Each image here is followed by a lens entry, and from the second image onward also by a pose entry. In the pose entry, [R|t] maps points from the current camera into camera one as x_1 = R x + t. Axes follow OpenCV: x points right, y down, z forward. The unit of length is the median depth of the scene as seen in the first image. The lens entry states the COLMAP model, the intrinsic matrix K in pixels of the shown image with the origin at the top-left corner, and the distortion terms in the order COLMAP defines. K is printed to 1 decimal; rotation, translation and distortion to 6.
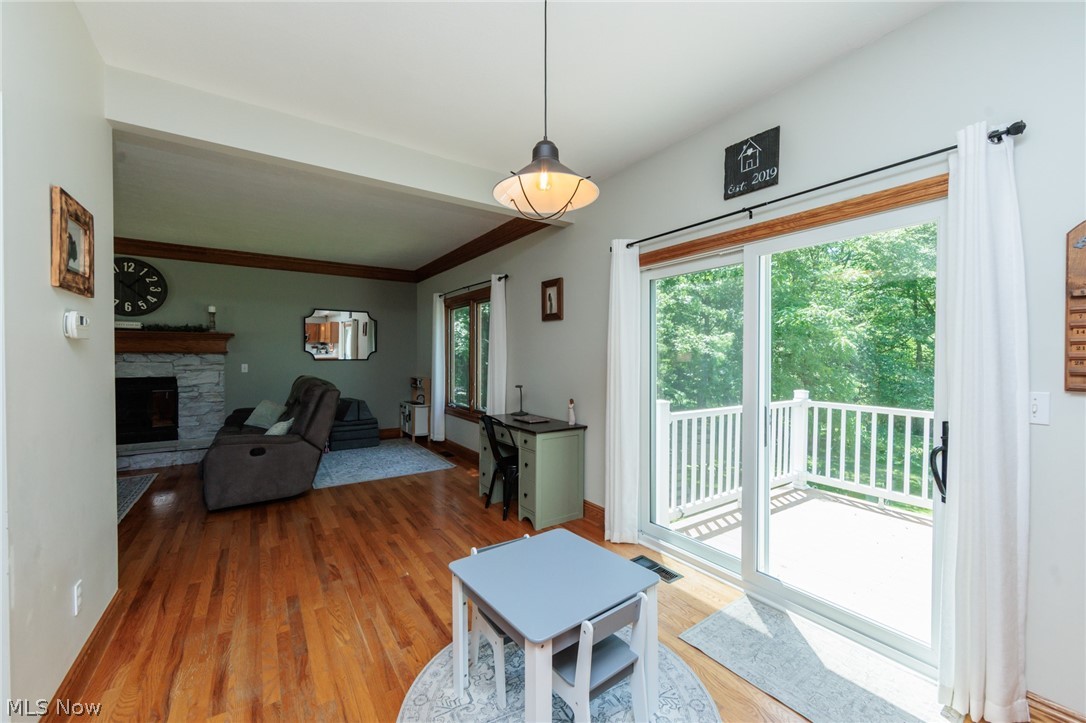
lens RADIAL K [[425.8, 0, 559.6], [0, 425.8, 362.4], [0, 0, 1]] dist [-0.003792, -0.001538]
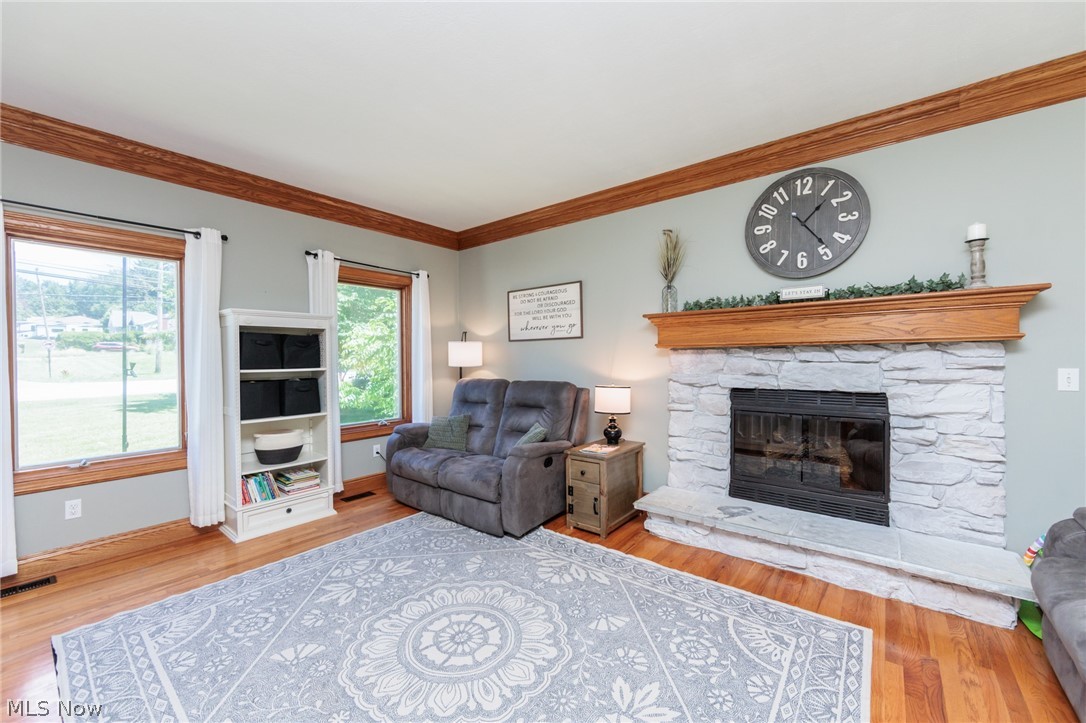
lens RADIAL K [[425.8, 0, 545.1], [0, 425.8, 356.8], [0, 0, 1]] dist [-0.003792, -0.001538]
pose [[0.287005, -0.002214, -0.957927, -0.576718], [-0.003712, 0.999987, -0.003423, -0.003900], [0.957922, 0.004539, 0.286993, 0.513937]]
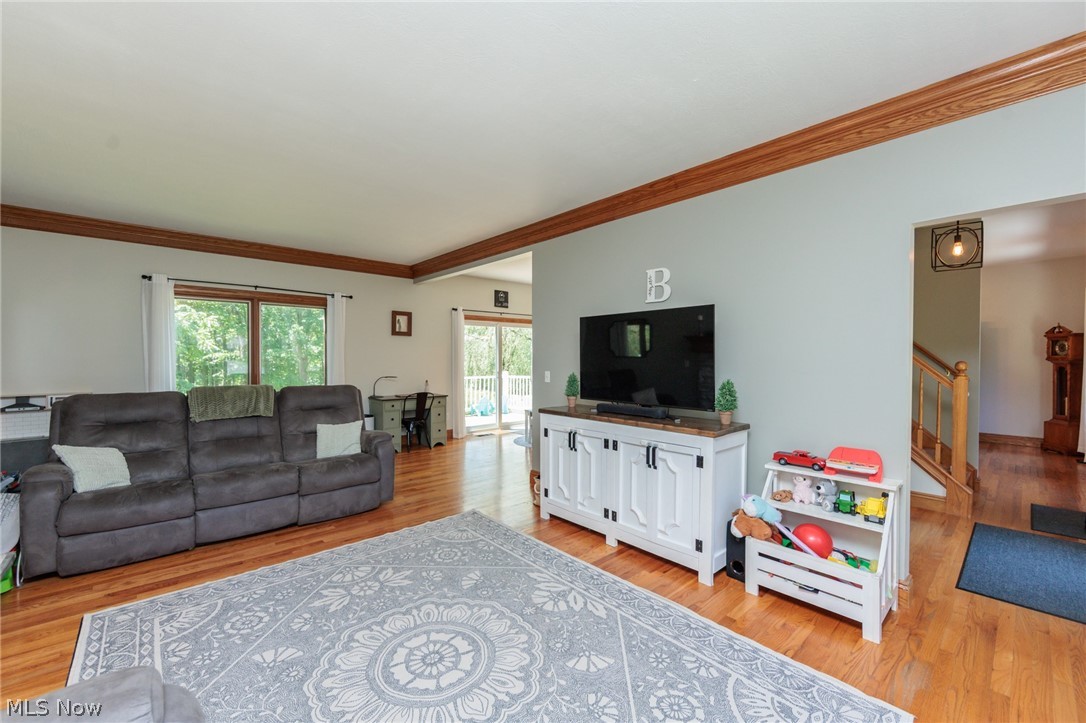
lens RADIAL K [[425.8, 0, 552.2], [0, 425.8, 360.0], [0, 0, 1]] dist [-0.003792, -0.001538]
pose [[-0.141784, -0.012584, 0.989818, -1.320072], [0.010116, 0.999849, 0.014160, -0.016965], [-0.989846, 0.012021, -0.141635, 0.498709]]
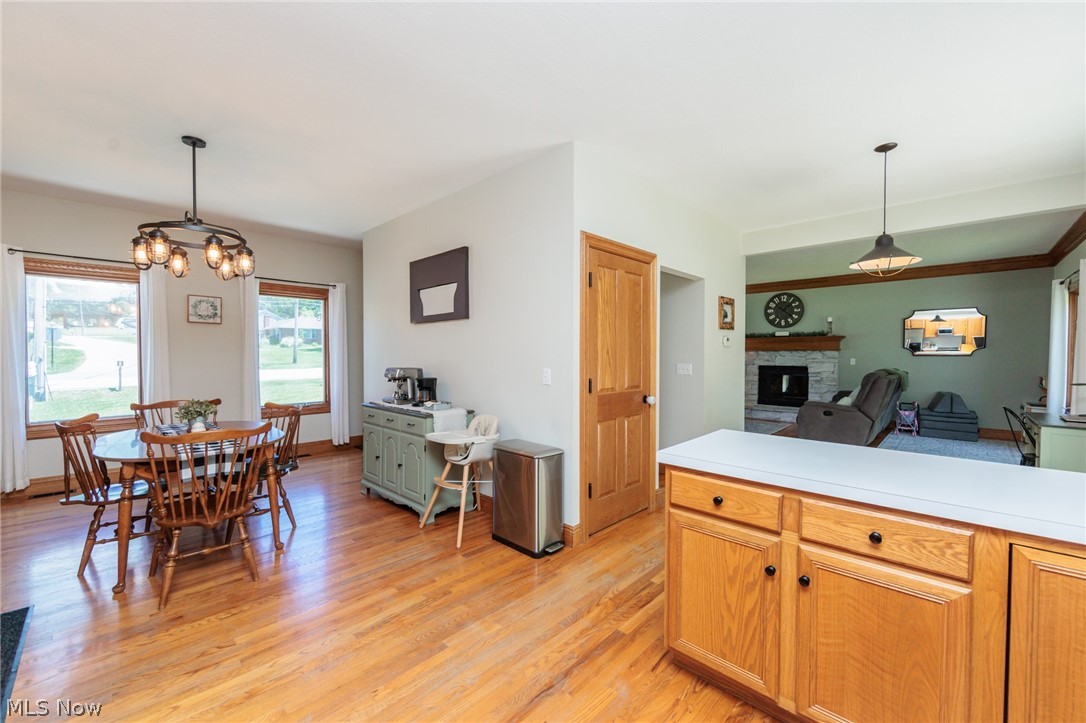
lens RADIAL K [[425.8, 0, 549.0], [0, 425.8, 365.3], [0, 0, 1]] dist [-0.003792, -0.001538]
pose [[0.200384, 0.019491, -0.979523, 0.402344], [-0.006412, 0.999807, 0.018583, 0.008534], [0.979696, 0.002557, 0.200471, -0.210318]]
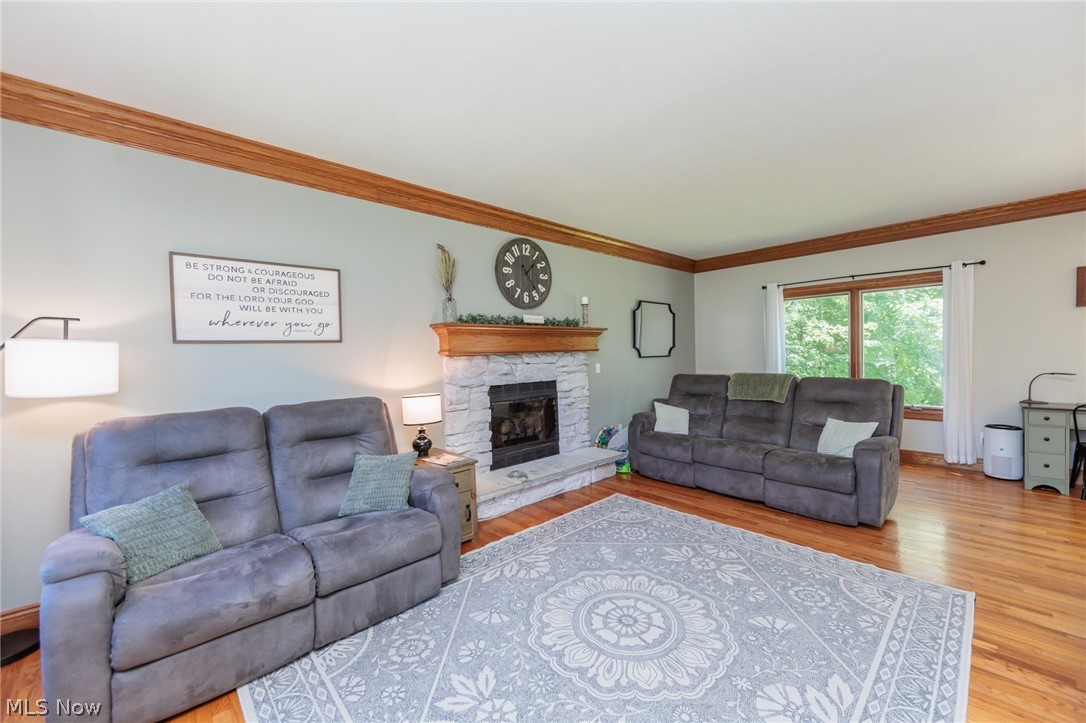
lens RADIAL K [[425.8, 0, 547.3], [0, 425.8, 355.6], [0, 0, 1]] dist [-0.003792, -0.001538]
pose [[0.988021, -0.026584, 0.152012, -1.081263], [0.028620, 0.999527, -0.011219, -0.006210], [-0.151642, 0.015435, 0.988315, 0.164305]]
